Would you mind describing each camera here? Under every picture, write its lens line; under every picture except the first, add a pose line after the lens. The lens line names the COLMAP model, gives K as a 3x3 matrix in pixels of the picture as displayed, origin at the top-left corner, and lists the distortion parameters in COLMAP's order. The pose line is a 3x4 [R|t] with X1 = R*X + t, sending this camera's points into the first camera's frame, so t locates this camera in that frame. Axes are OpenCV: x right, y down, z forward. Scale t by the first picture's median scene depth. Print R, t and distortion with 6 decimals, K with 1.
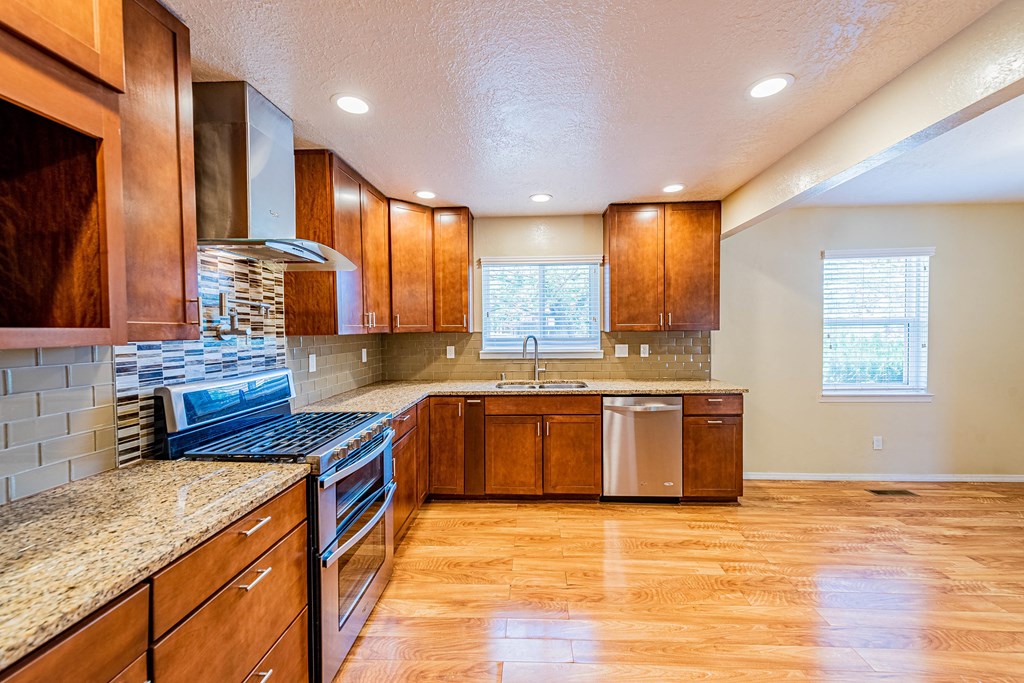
lens RADIAL K [[400.3, 0, 507.8], [0, 400.3, 334.1], [0, 0, 1]] dist [-0.002614, -0.000370]
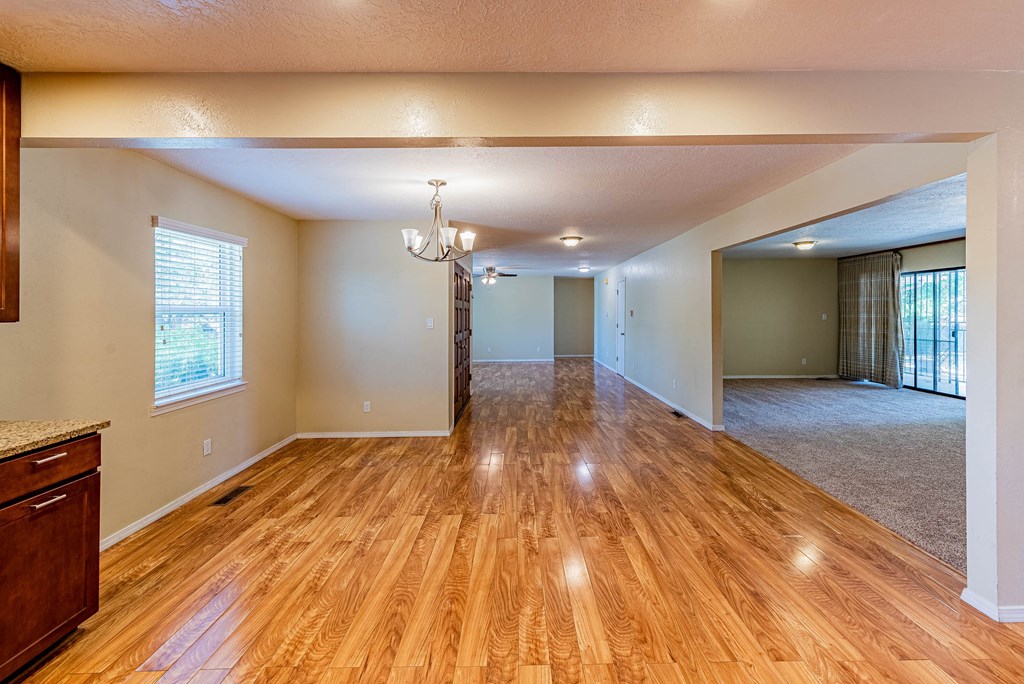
lens RADIAL K [[417.6, 0, 526.1], [0, 417.6, 309.7], [0, 0, 1]] dist [0.012799, -0.000806]
pose [[-0.084563, 0.016153, 0.996287, -0.068731], [0.024752, 0.999594, -0.014106, -0.001269], [-0.996111, 0.023467, -0.084928, 0.387211]]
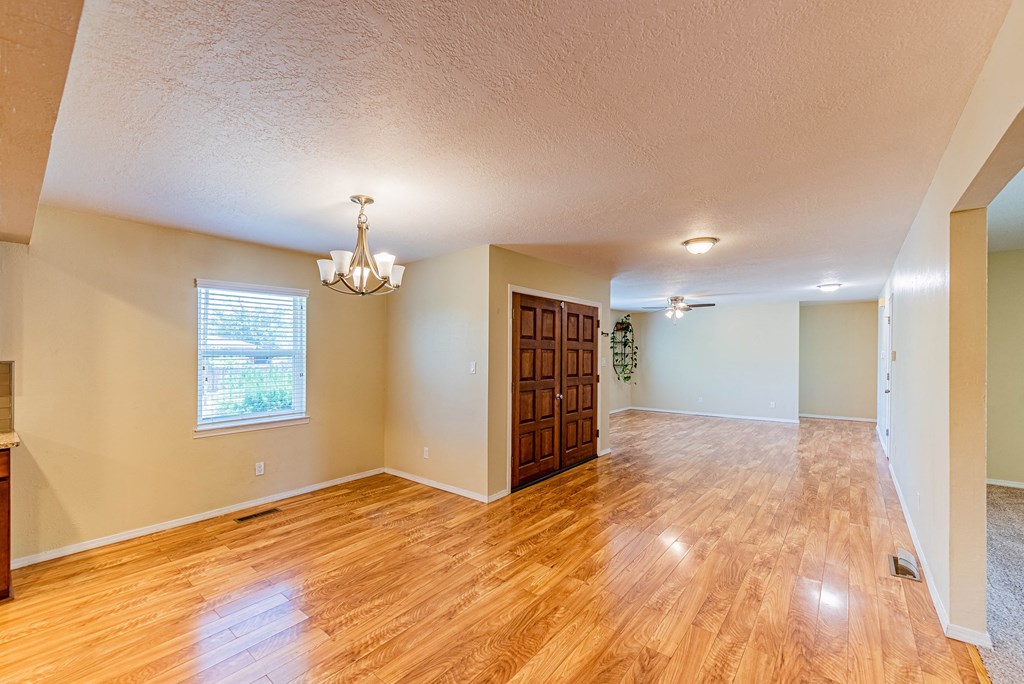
lens RADIAL K [[417.6, 0, 515.8], [0, 417.6, 348.8], [0, 0, 1]] dist [0.012799, -0.000806]
pose [[0.581375, 0.015524, 0.813488, 0.436874], [0.014180, 0.999473, -0.029207, -0.000854], [-0.813512, 0.028516, 0.580848, -0.209936]]
